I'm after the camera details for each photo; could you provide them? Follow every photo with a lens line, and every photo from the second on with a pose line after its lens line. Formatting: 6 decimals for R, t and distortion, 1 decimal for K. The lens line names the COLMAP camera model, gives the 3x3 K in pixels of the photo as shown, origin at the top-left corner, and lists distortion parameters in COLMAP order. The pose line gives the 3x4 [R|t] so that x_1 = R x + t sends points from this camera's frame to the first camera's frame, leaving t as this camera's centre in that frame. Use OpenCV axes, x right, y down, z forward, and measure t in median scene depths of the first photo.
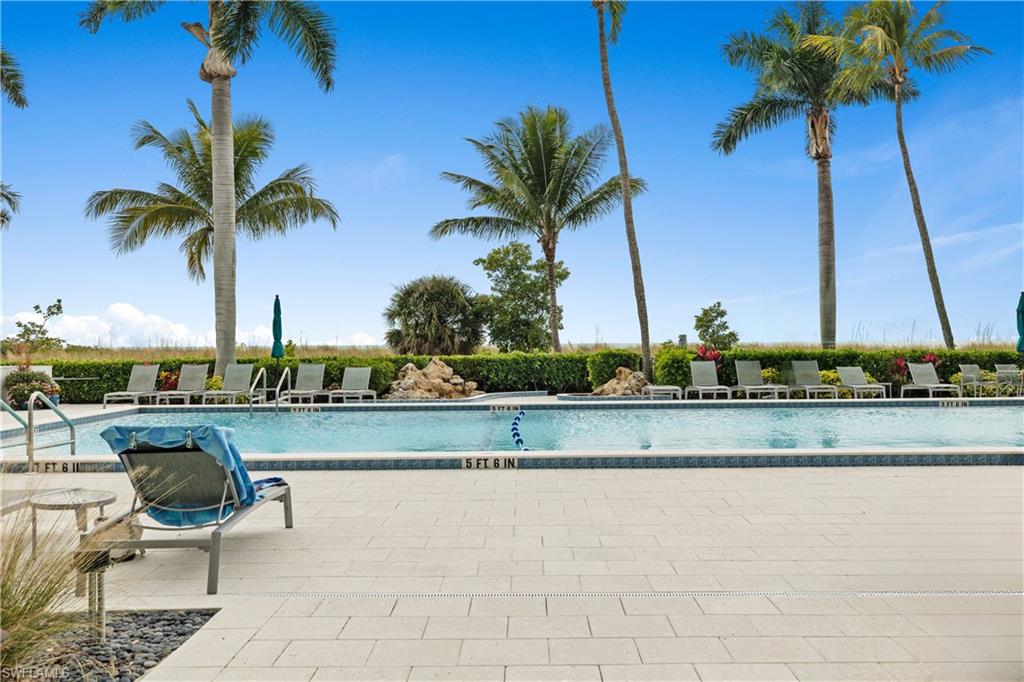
lens RADIAL K [[804.0, 0, 512.0], [0, 804.0, 341.0], [0, 0, 1]] dist [0.004710, 0.001032]
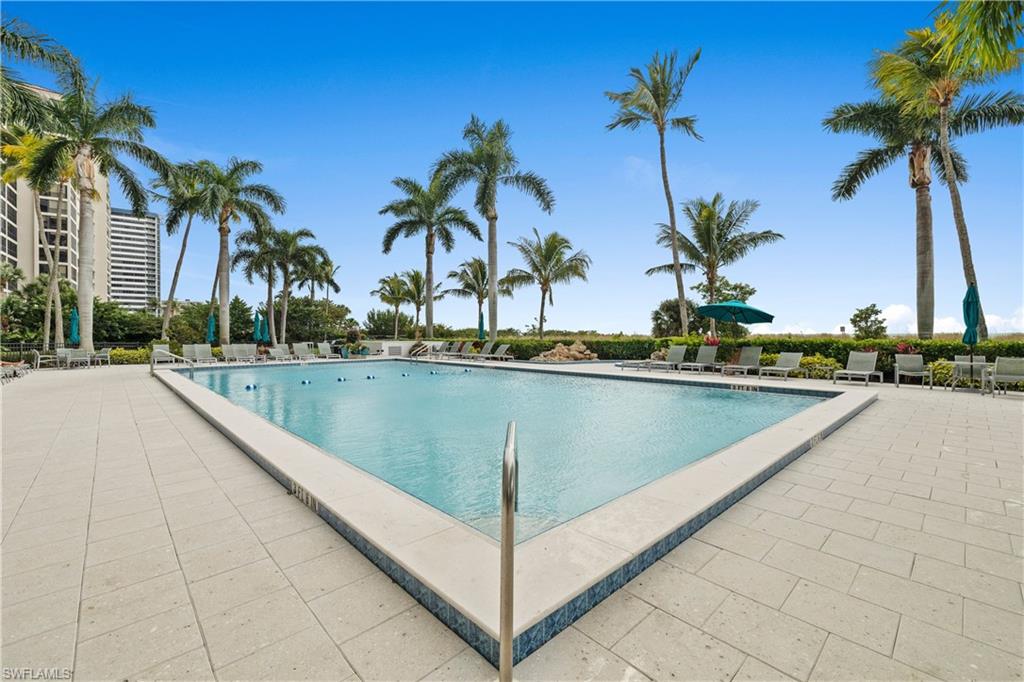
lens RADIAL K [[804.0, 0, 512.0], [0, 804.0, 341.0], [0, 0, 1]] dist [0.004710, 0.001032]
pose [[0.560941, 0.011783, -0.827772, 1.099984], [0.004250, 0.999845, 0.017113, -0.012431], [0.827845, -0.013118, 0.560804, -0.261351]]
